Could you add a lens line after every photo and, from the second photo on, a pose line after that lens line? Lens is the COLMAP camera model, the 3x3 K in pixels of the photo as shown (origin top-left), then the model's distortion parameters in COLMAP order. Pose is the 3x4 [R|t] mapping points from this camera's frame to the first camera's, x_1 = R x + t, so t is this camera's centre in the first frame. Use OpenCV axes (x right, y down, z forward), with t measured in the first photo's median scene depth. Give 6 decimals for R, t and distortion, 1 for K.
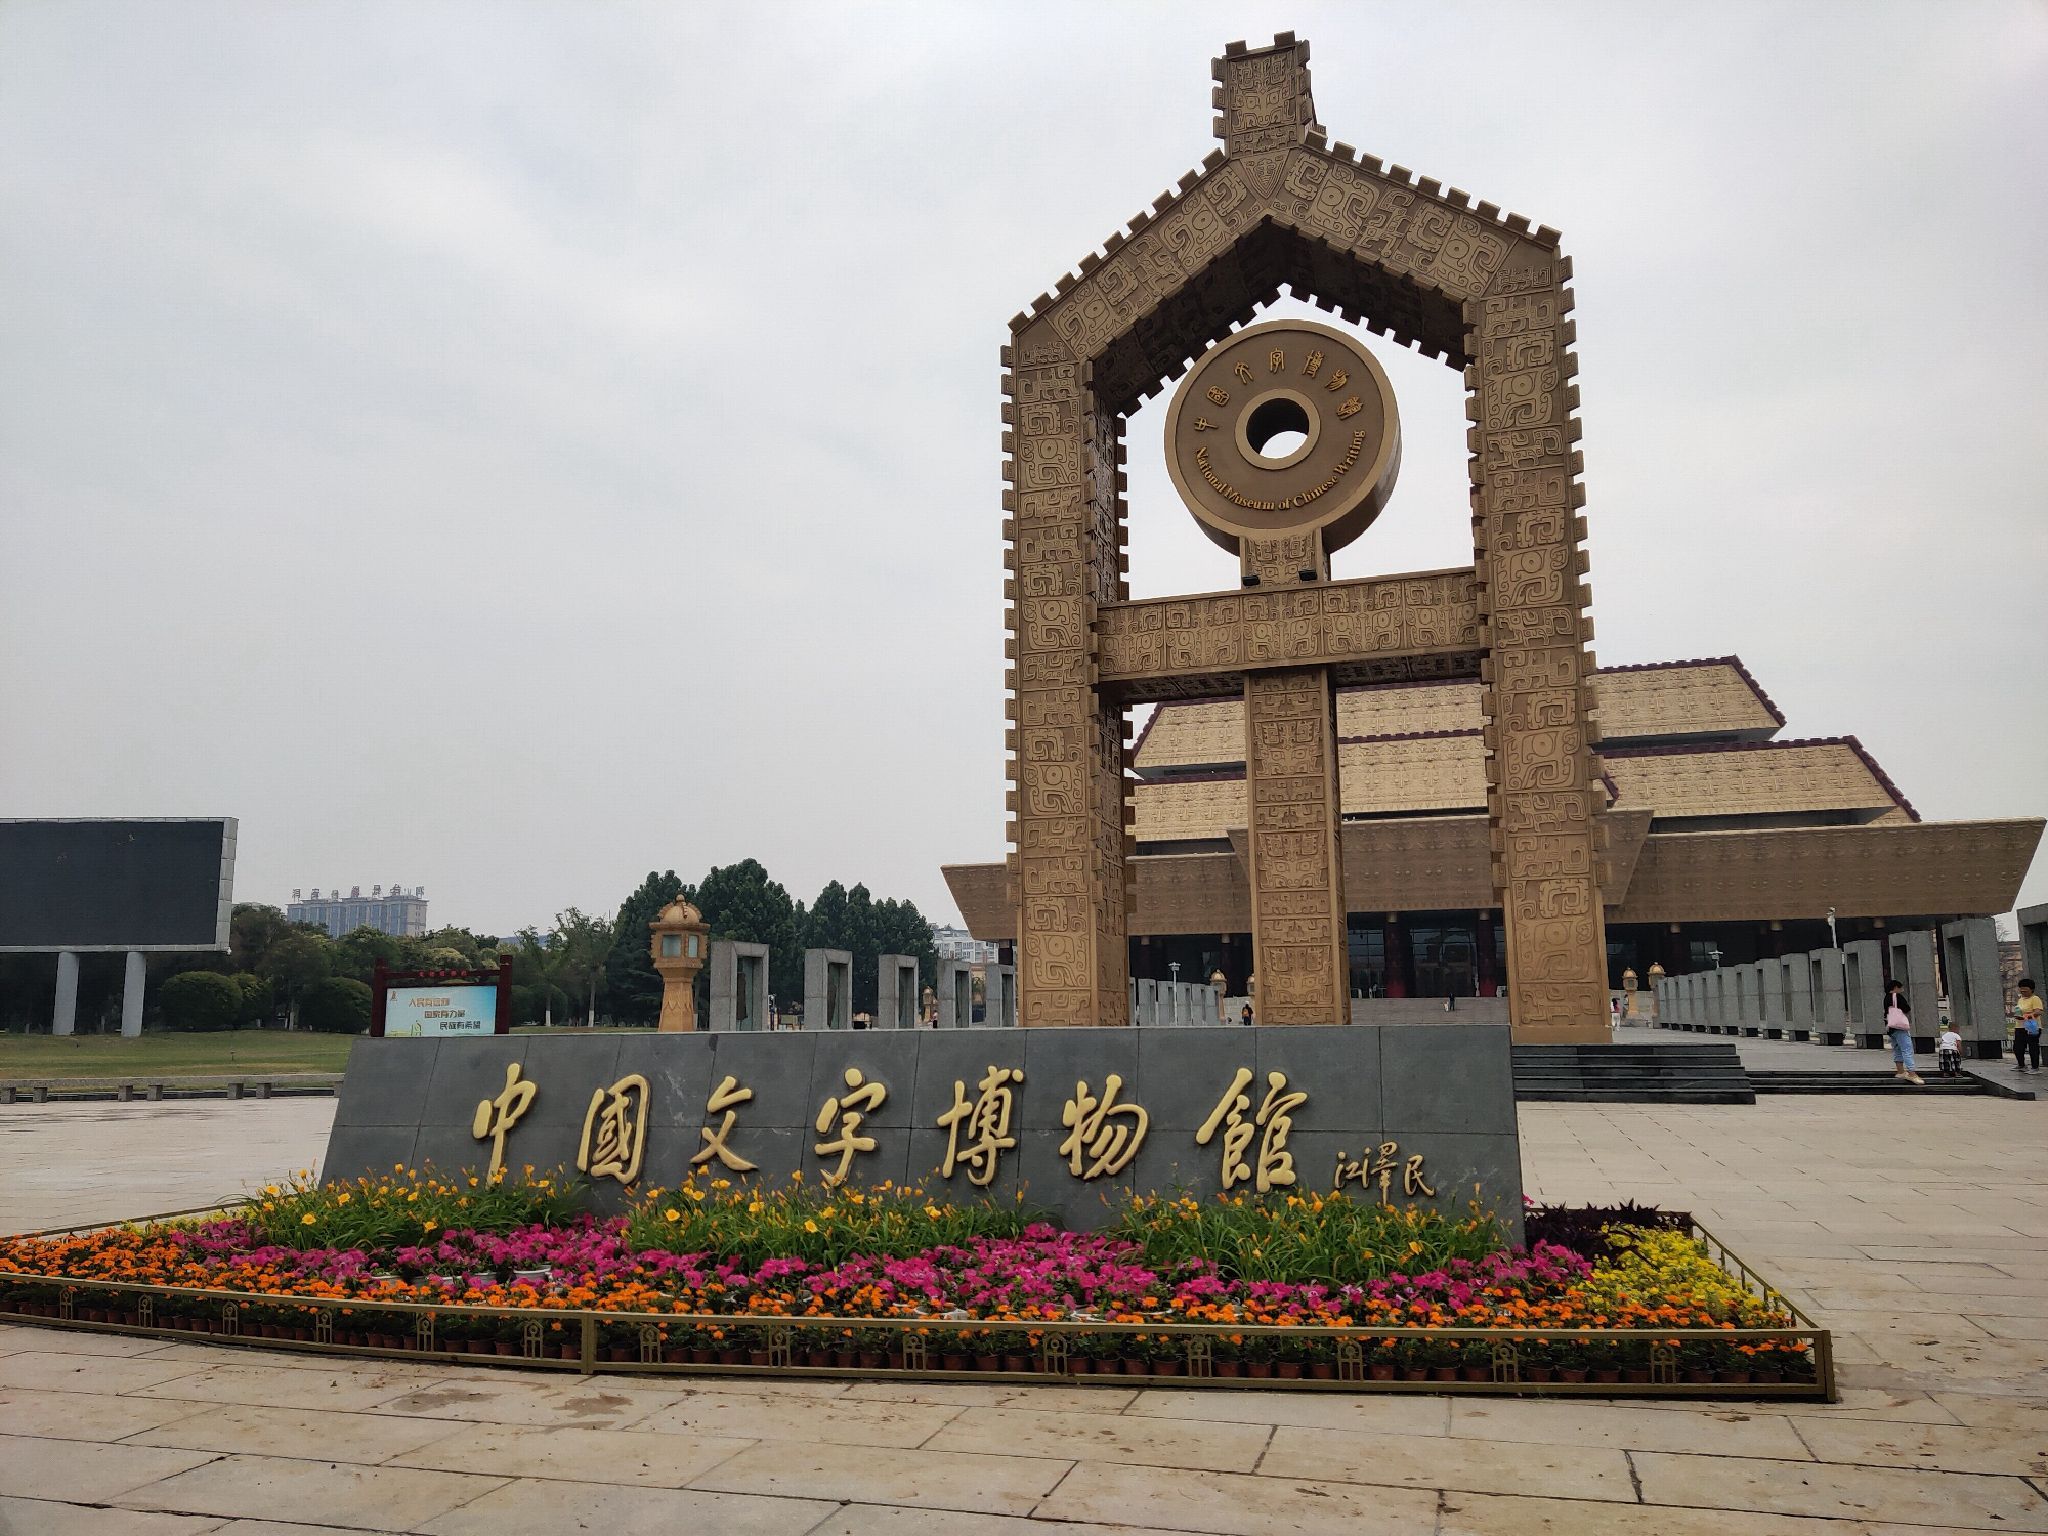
lens RADIAL K [[1494.7, 0, 1031.3], [0, 1494.7, 787.5], [0, 0, 1]] dist [0.056096, -0.012868]
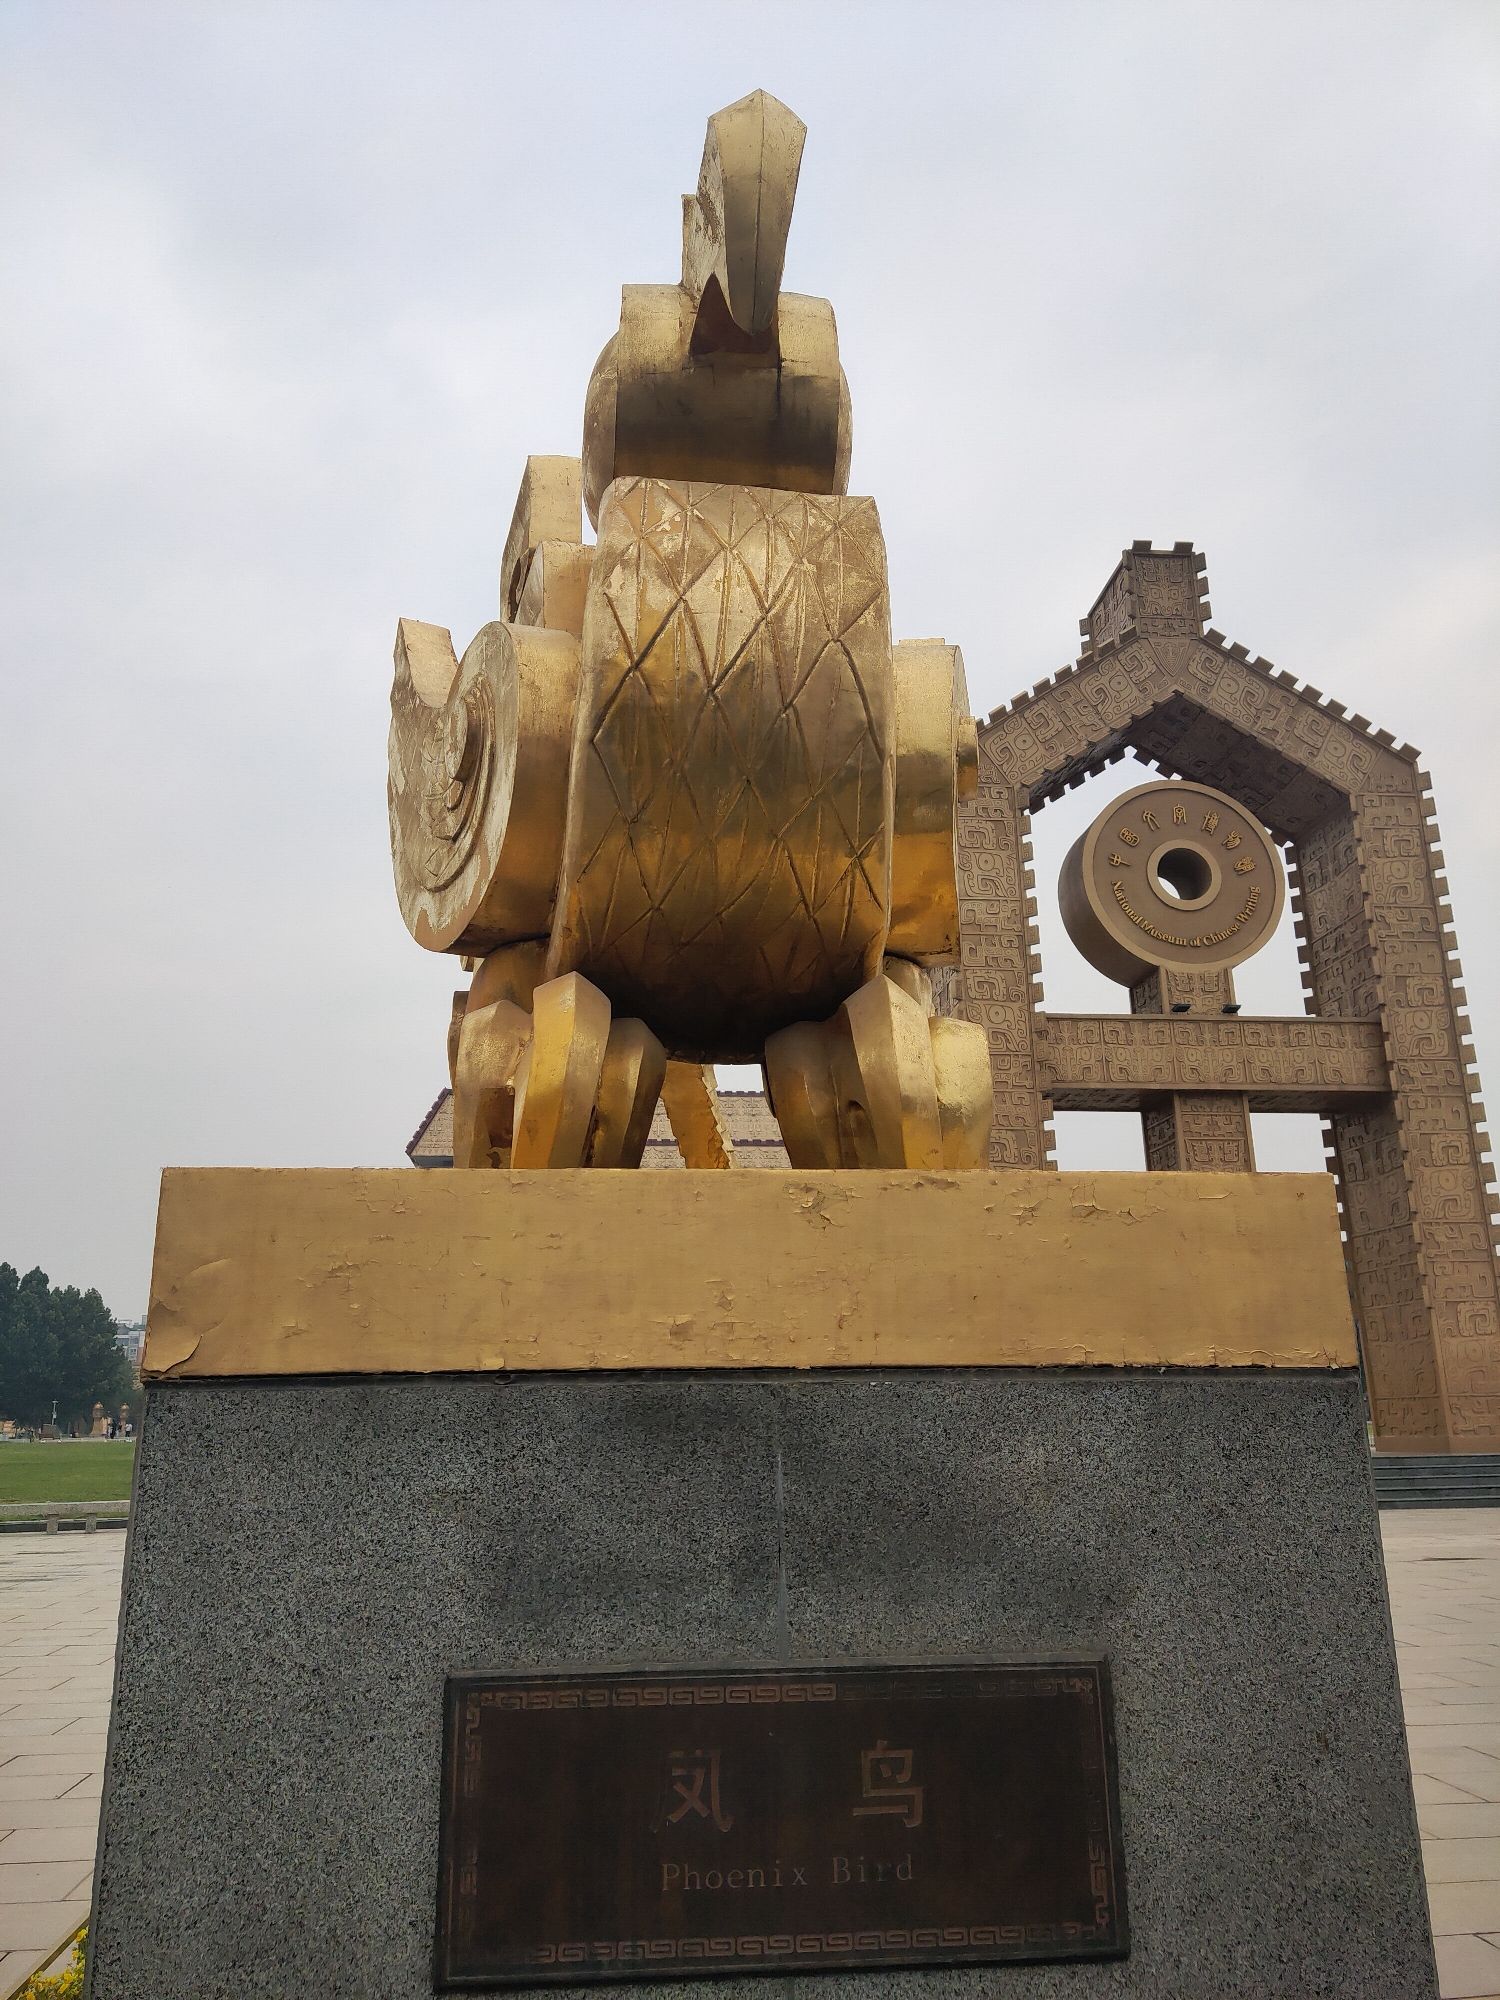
lens RADIAL K [[1459.7, 0, 725.1], [0, 1459.7, 970.2], [0, 0, 1]] dist [0.056096, -0.012868]
pose [[0.921902, 0.113420, 0.370448, -0.546008], [-0.058758, 0.986059, -0.155676, 0.019608], [-0.382941, 0.121751, 0.915715, 0.147016]]
